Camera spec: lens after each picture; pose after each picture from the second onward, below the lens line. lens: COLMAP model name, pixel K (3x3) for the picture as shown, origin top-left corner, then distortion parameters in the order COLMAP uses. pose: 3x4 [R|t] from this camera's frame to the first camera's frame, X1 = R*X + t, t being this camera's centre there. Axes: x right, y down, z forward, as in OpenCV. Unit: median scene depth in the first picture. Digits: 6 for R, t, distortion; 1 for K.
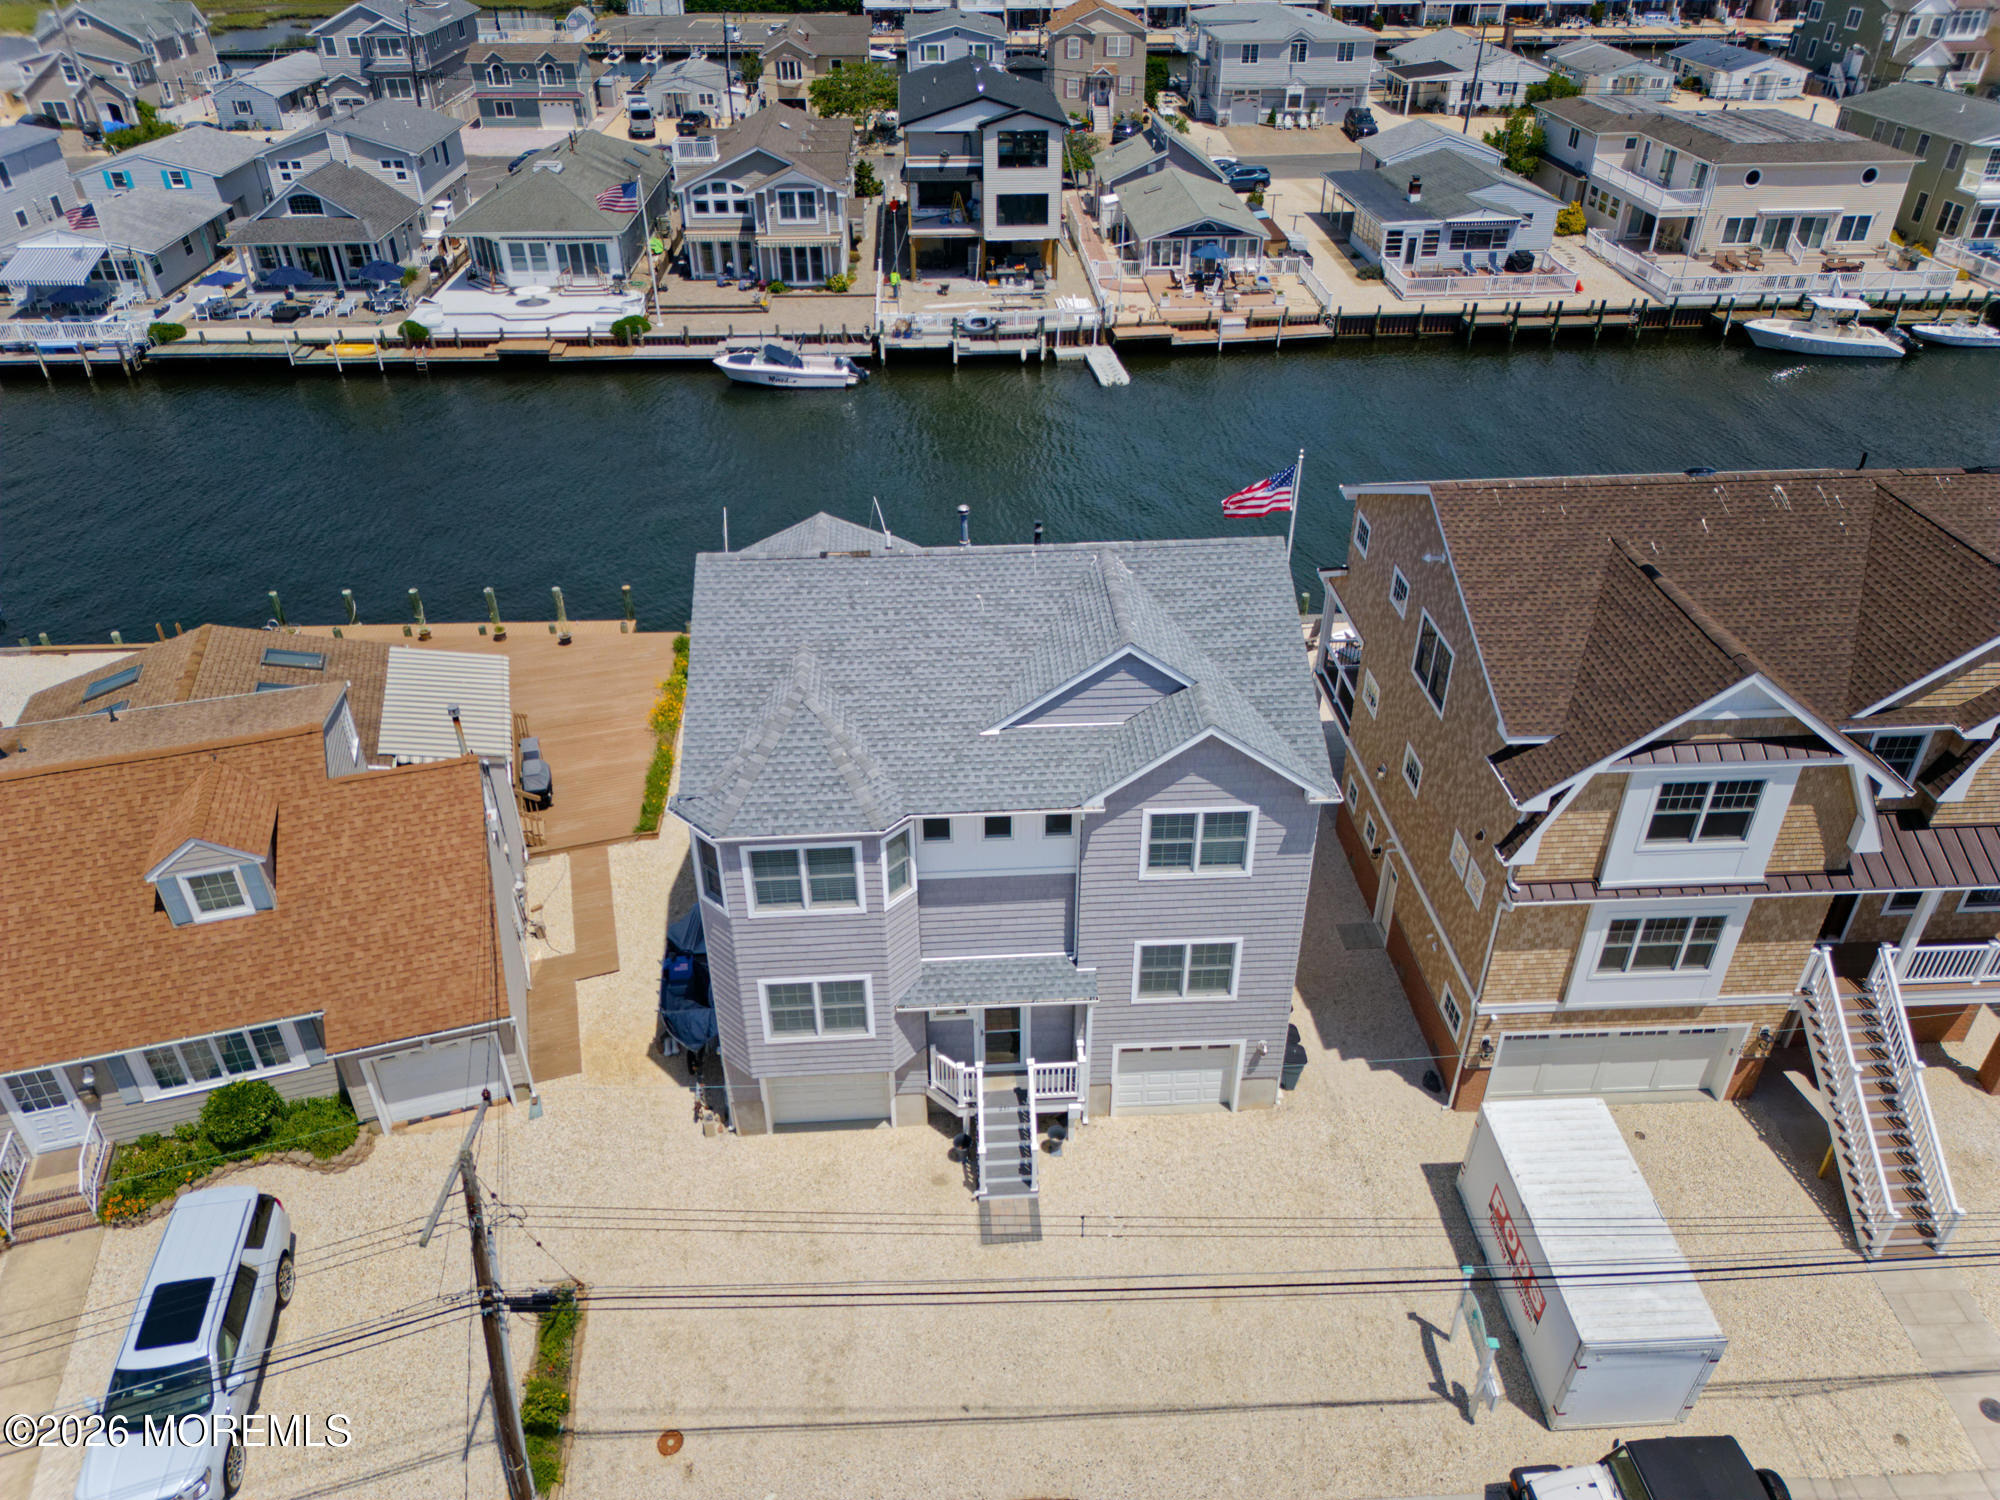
lens RADIAL K [[1399.2, 0, 1000.4], [0, 1399.2, 760.6], [0, 0, 1]] dist [0.025402, 0.000889]
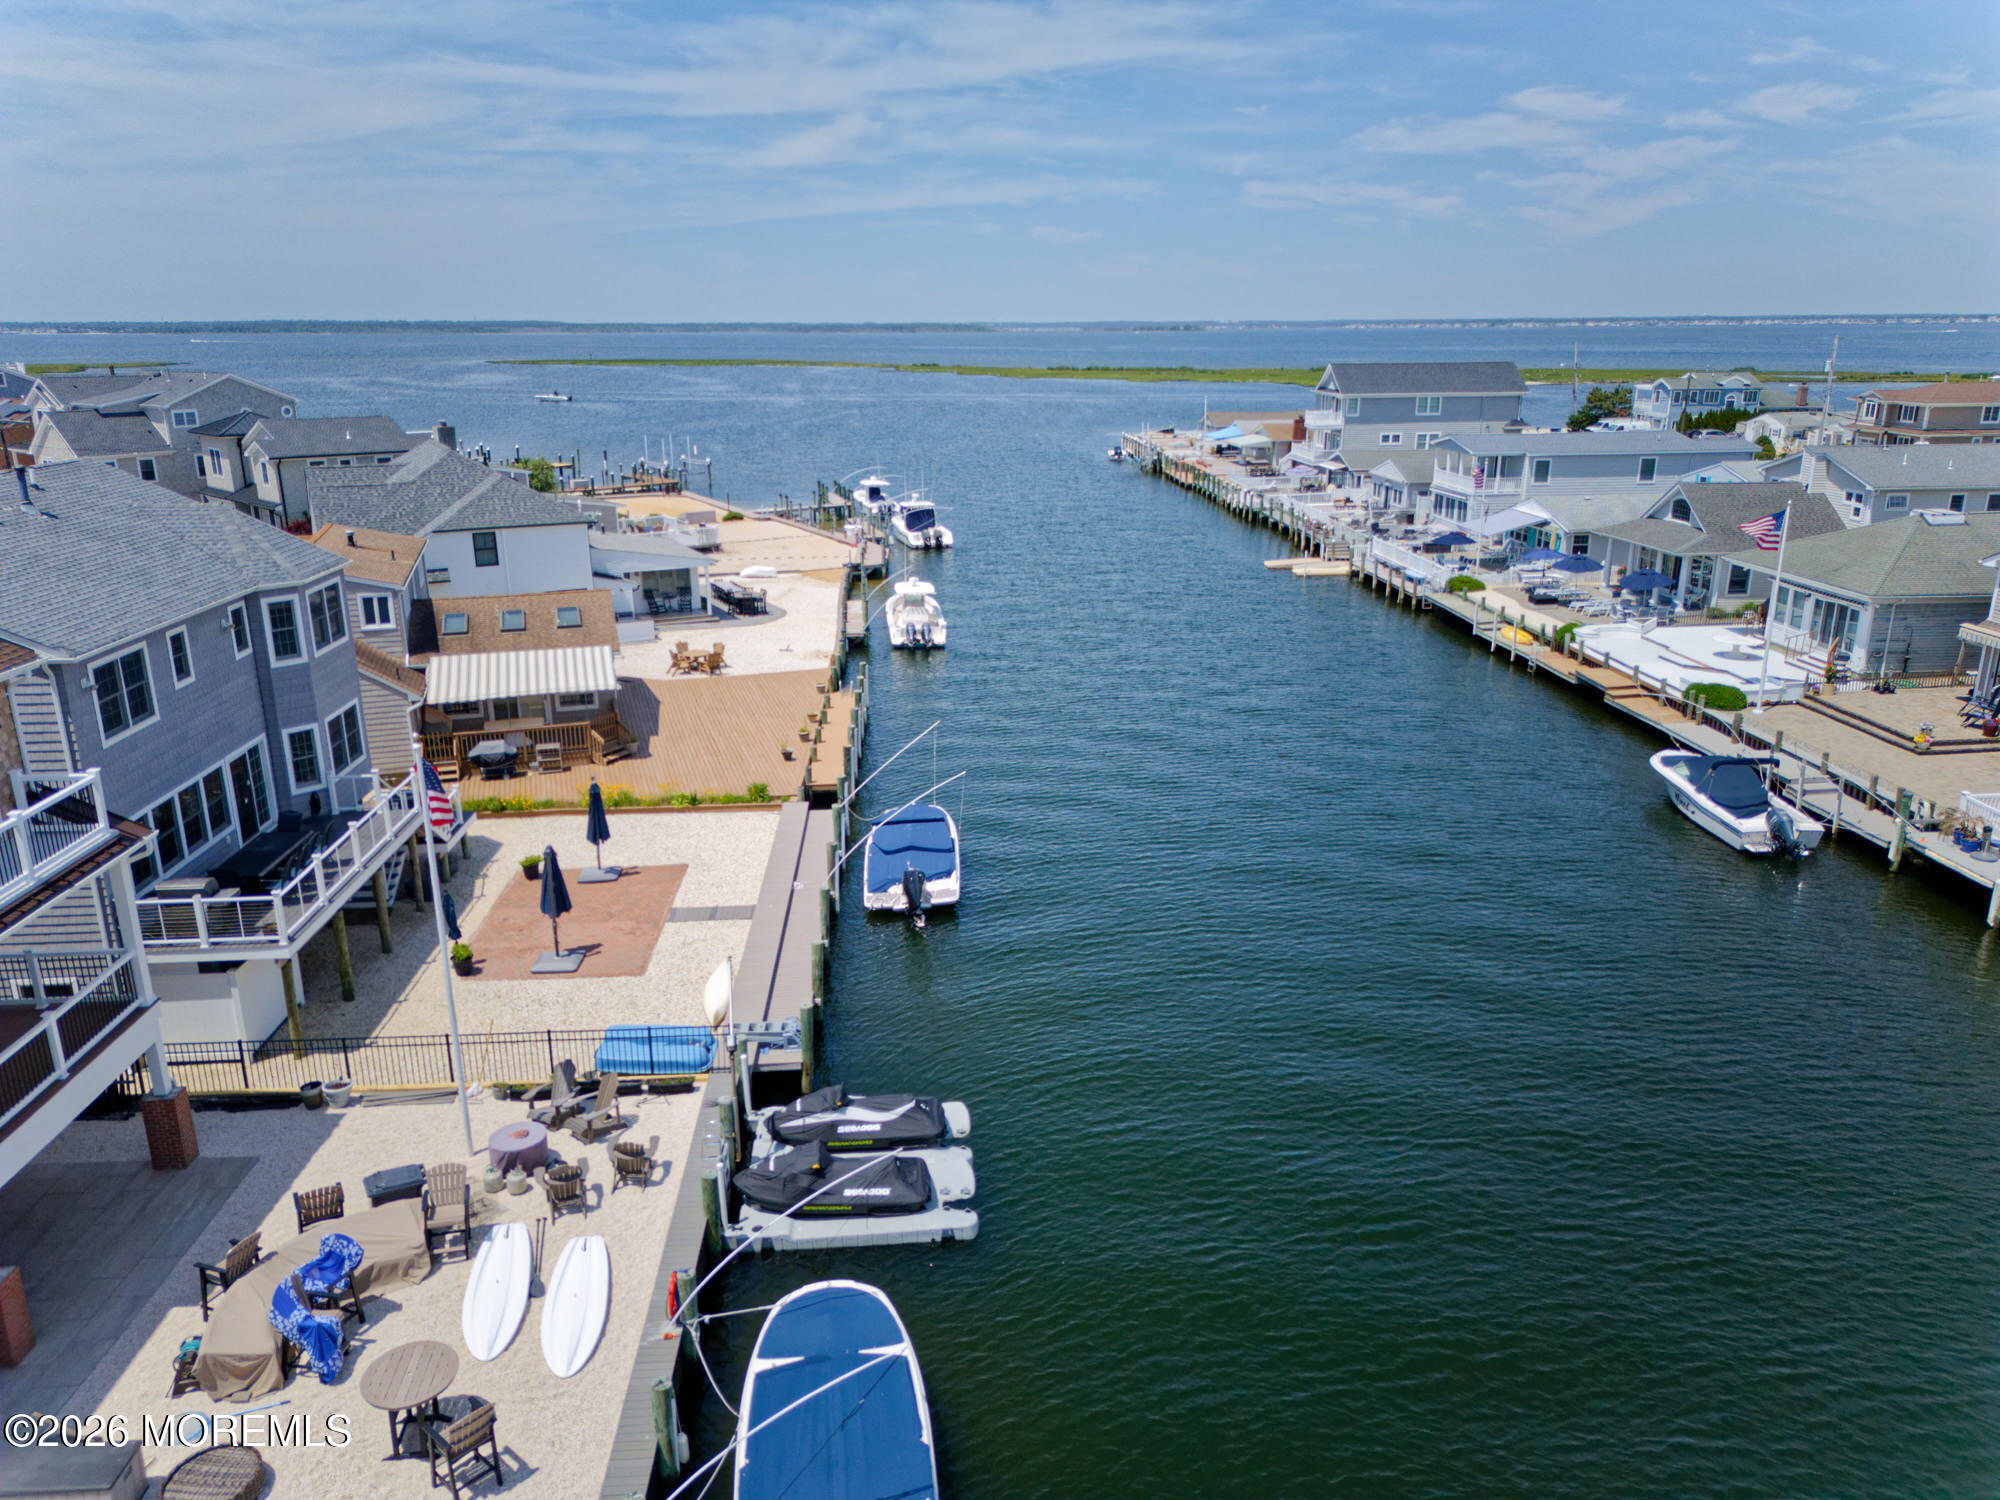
lens RADIAL K [[1395.4, 0, 1005.2], [0, 1395.4, 748.5], [0, 0, 1]] dist [0.070877, -0.070040]
pose [[0.016560, 0.289413, -0.957061, 0.405173], [-0.551120, 0.801301, 0.232775, -0.255301], [0.834262, 0.523600, 0.172771, 0.592590]]
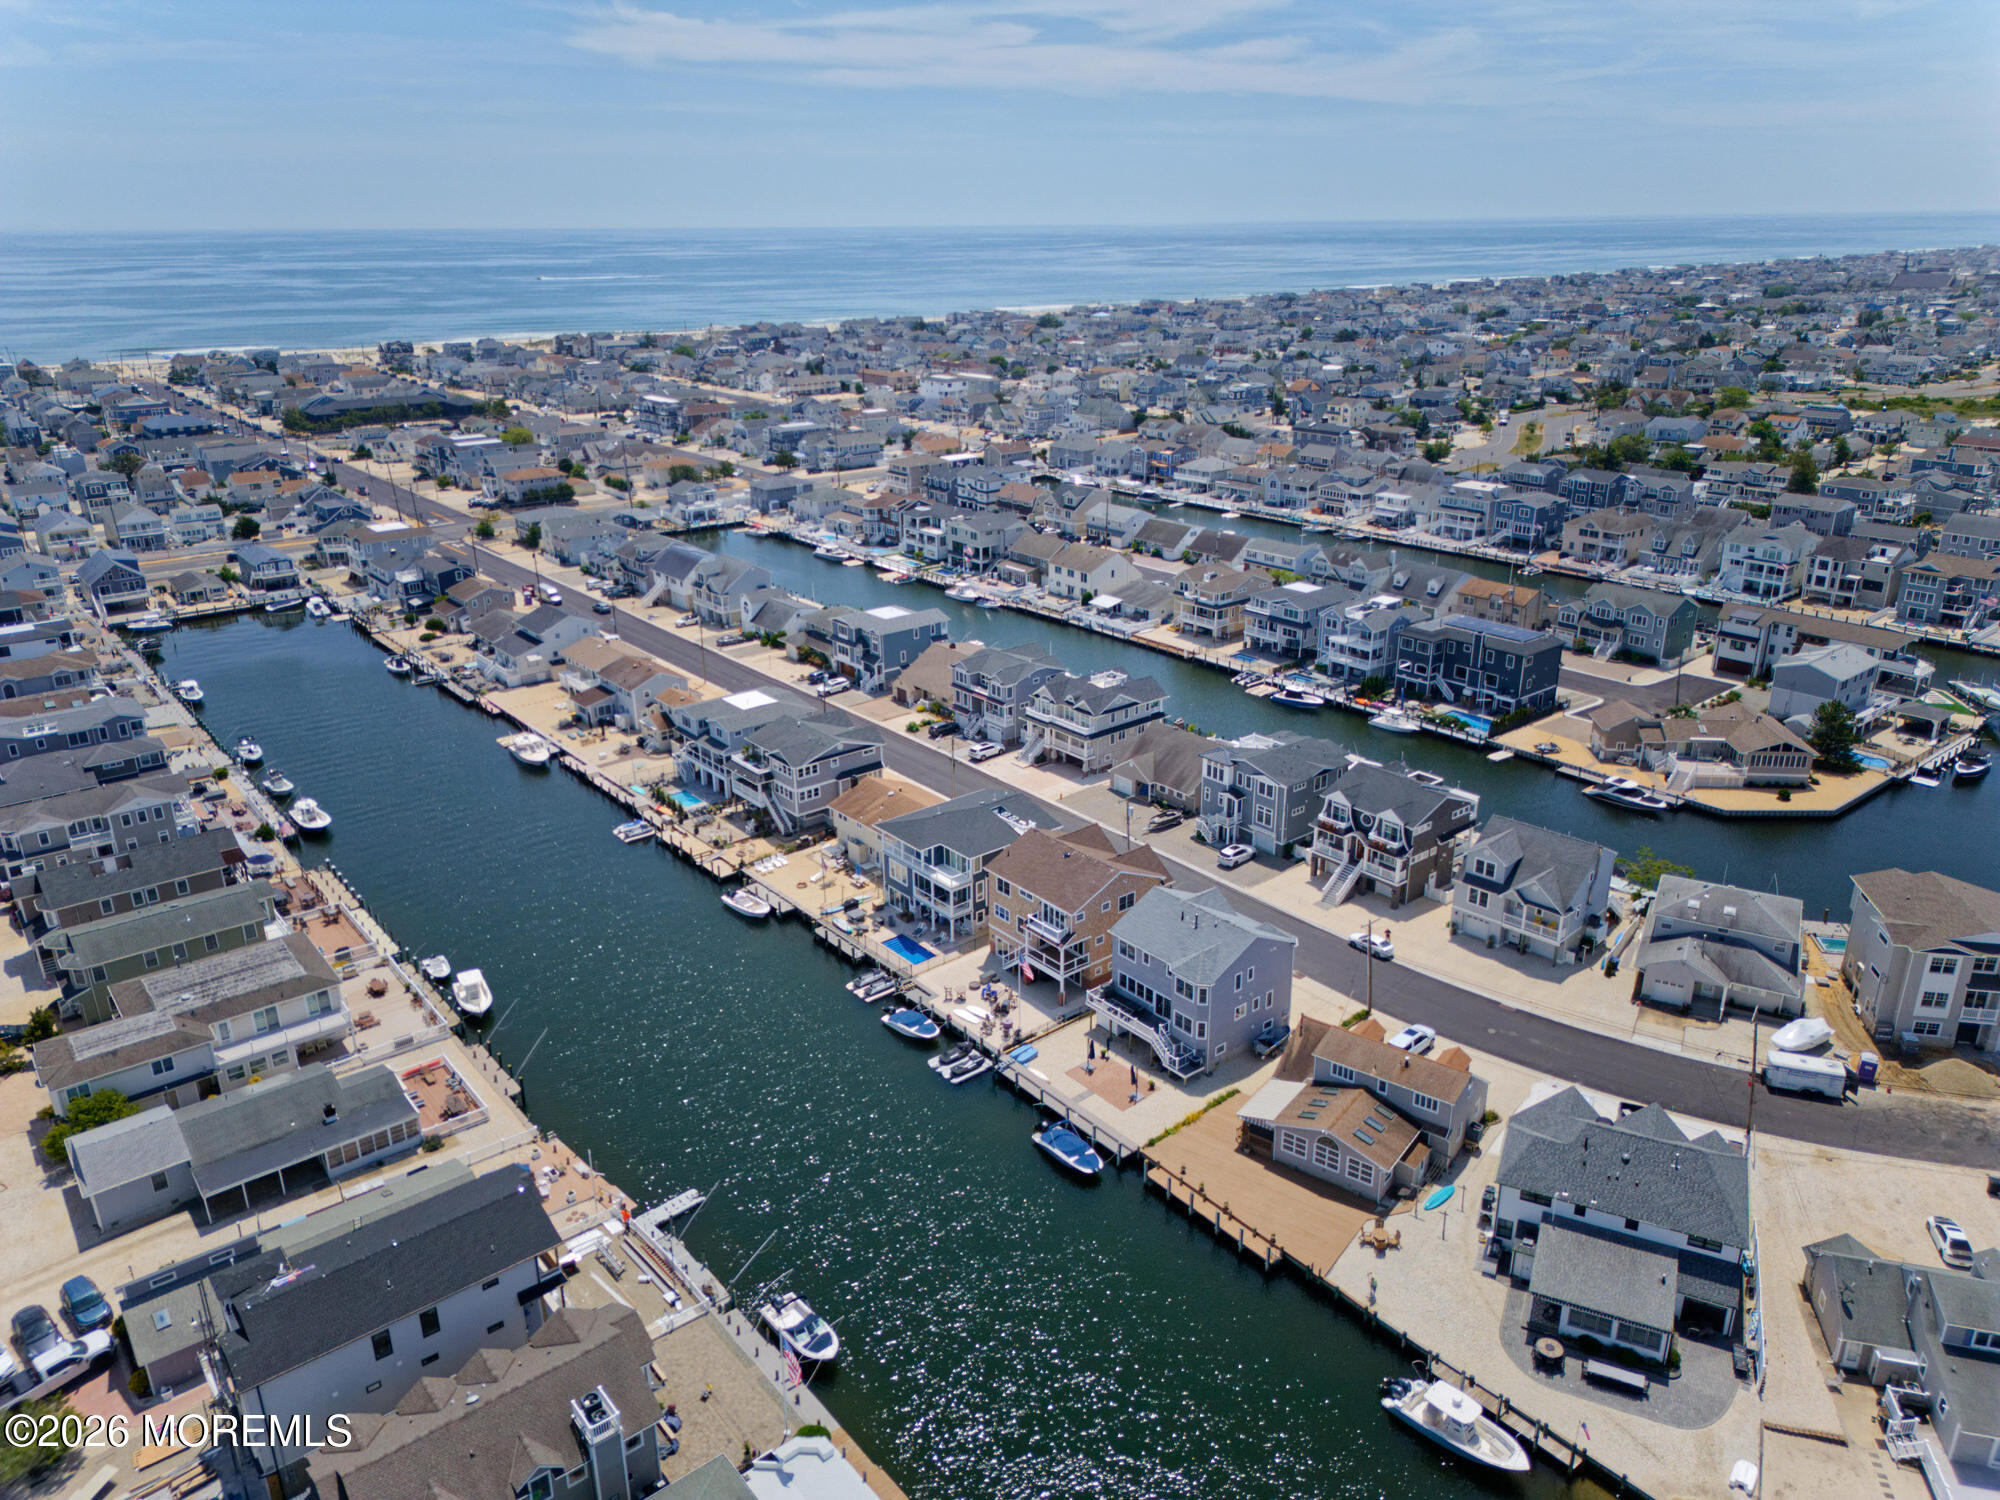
lens RADIAL K [[1380.6, 0, 1000.0], [0, 1380.6, 750.0], [0, 0, 1]] dist [0.117099, -0.165133]
pose [[-0.589158, -0.276353, 0.759291, -1.006426], [0.458620, 0.659296, 0.595816, -1.216428], [-0.665253, 0.699255, -0.261688, 0.809372]]
